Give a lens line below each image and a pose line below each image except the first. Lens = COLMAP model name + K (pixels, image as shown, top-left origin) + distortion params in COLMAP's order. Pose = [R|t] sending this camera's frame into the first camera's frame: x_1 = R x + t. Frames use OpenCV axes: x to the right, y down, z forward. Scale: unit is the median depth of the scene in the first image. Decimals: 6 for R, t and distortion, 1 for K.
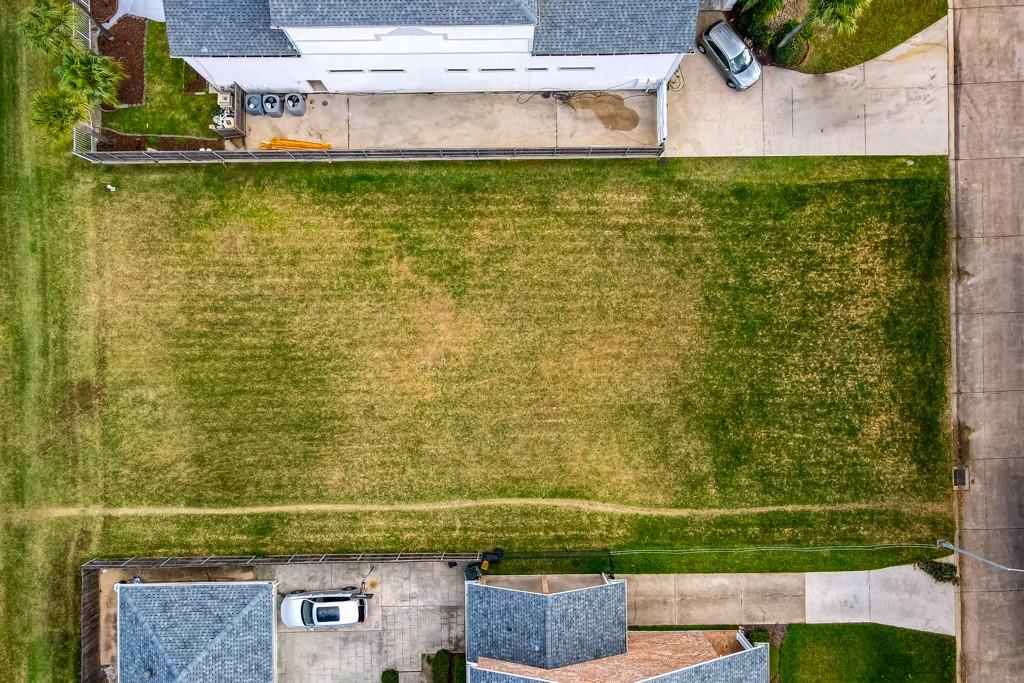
lens RADIAL K [[739.9, 0, 511.7], [0, 739.9, 341.4], [0, 0, 1]] dist [0.009751, 0.019285]
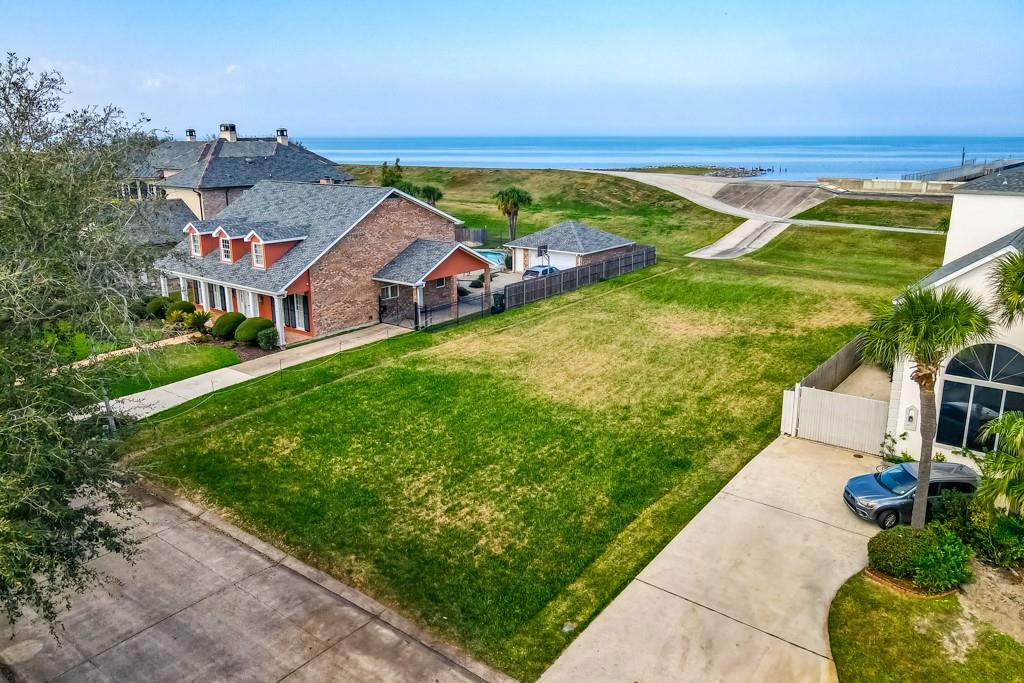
lens RADIAL K [[739.9, 0, 513.2], [0, 739.9, 339.7], [0, 0, 1]] dist [0.009751, 0.019285]
pose [[-0.626627, 0.211289, -0.750130, 0.855894], [-0.779234, -0.155686, 0.607088, -0.457983], [0.011486, 0.964945, 0.262200, 0.721007]]
